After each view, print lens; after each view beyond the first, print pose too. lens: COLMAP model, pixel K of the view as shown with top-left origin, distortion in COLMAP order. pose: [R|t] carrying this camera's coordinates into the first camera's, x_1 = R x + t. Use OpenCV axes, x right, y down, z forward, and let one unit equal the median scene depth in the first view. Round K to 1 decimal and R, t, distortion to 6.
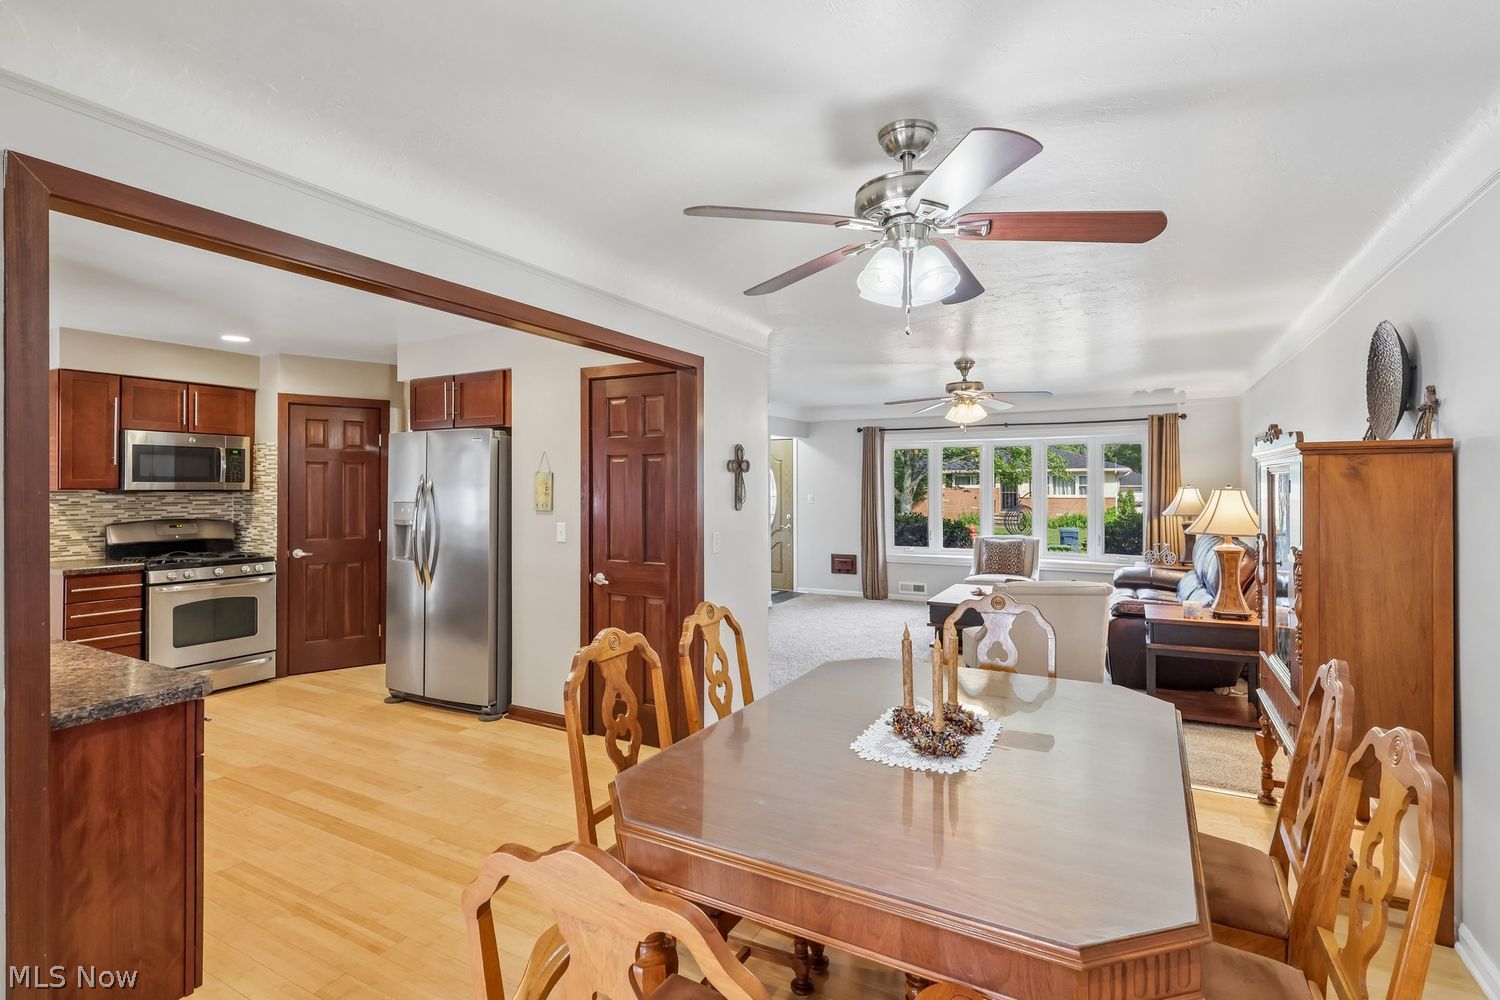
lens RADIAL K [[711.2, 0, 746.4], [0, 711.2, 498.2], [0, 0, 1]] dist [-0.006220, 0.004040]
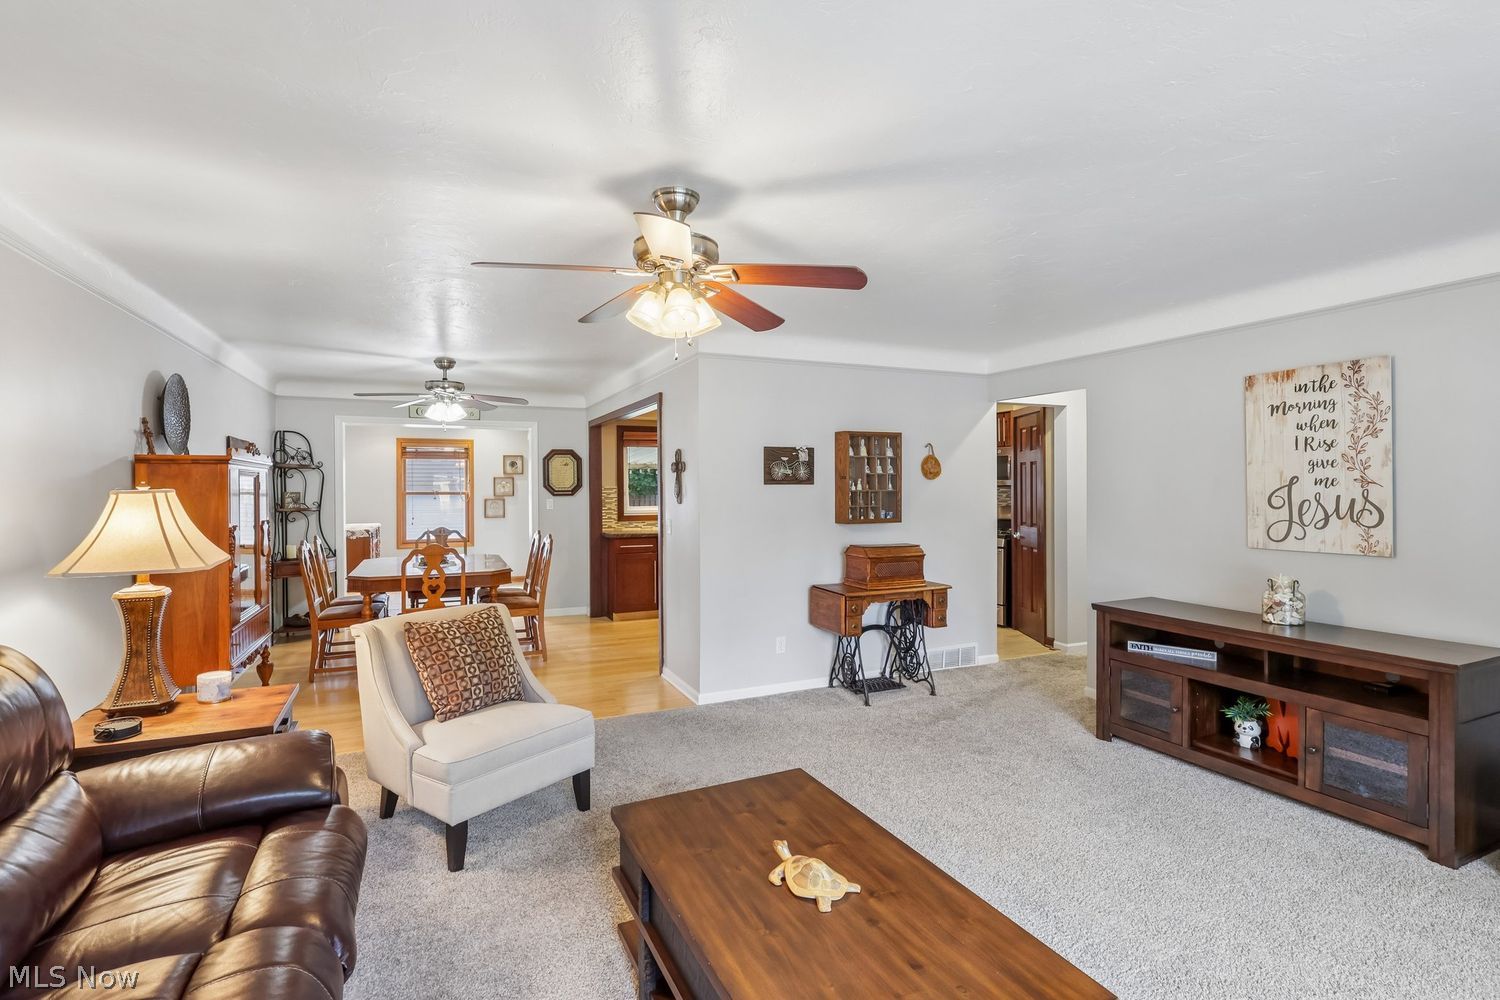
lens RADIAL K [[711.2, 0, 740.9], [0, 711.2, 496.5], [0, 0, 1]] dist [-0.006220, 0.004040]
pose [[-0.602447, 0.013833, -0.798039, 0.489713], [-0.008197, 0.999690, 0.023516, -0.013816], [0.798117, 0.020709, -0.602147, 0.999766]]
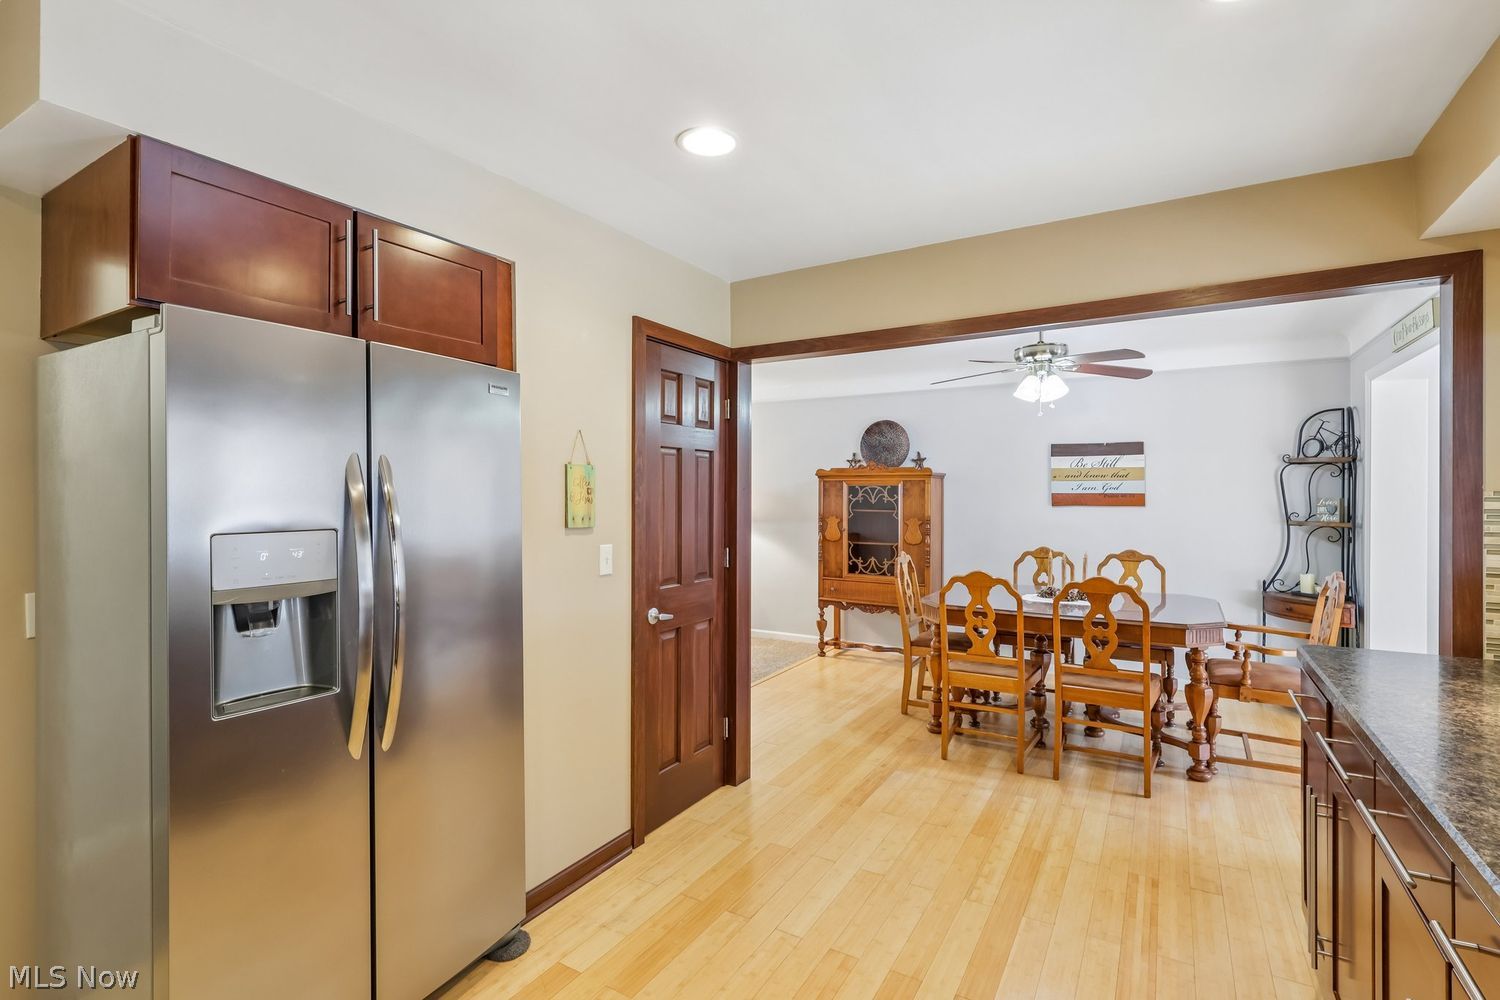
lens RADIAL K [[711.2, 0, 746.3], [0, 711.2, 491.2], [0, 0, 1]] dist [-0.006220, 0.004040]
pose [[0.035381, 0.005070, 0.999361, -0.512309], [0.016229, 0.999852, -0.005647, -0.004350], [-0.999242, 0.016418, 0.035293, 0.483025]]
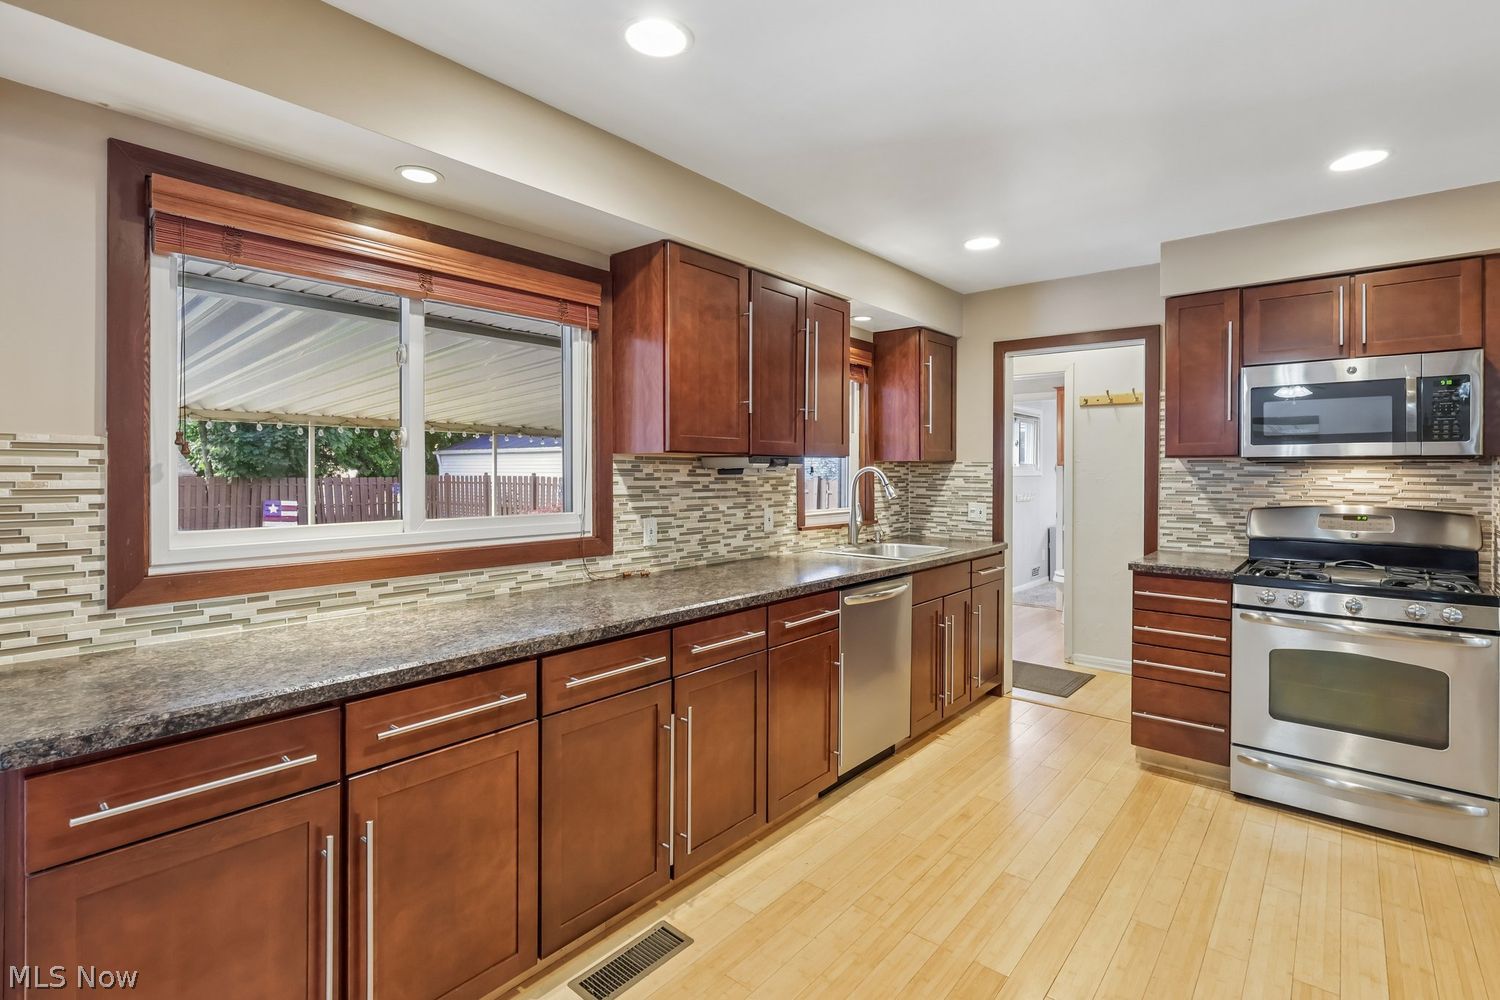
lens RADIAL K [[711.2, 0, 745.4], [0, 711.2, 469.2], [0, 0, 1]] dist [-0.006220, 0.004040]
pose [[-0.191351, -0.001561, -0.981520, -0.083430], [-0.017233, 0.999850, 0.001770, 0.004338], [0.981370, 0.017253, -0.191349, 0.432919]]
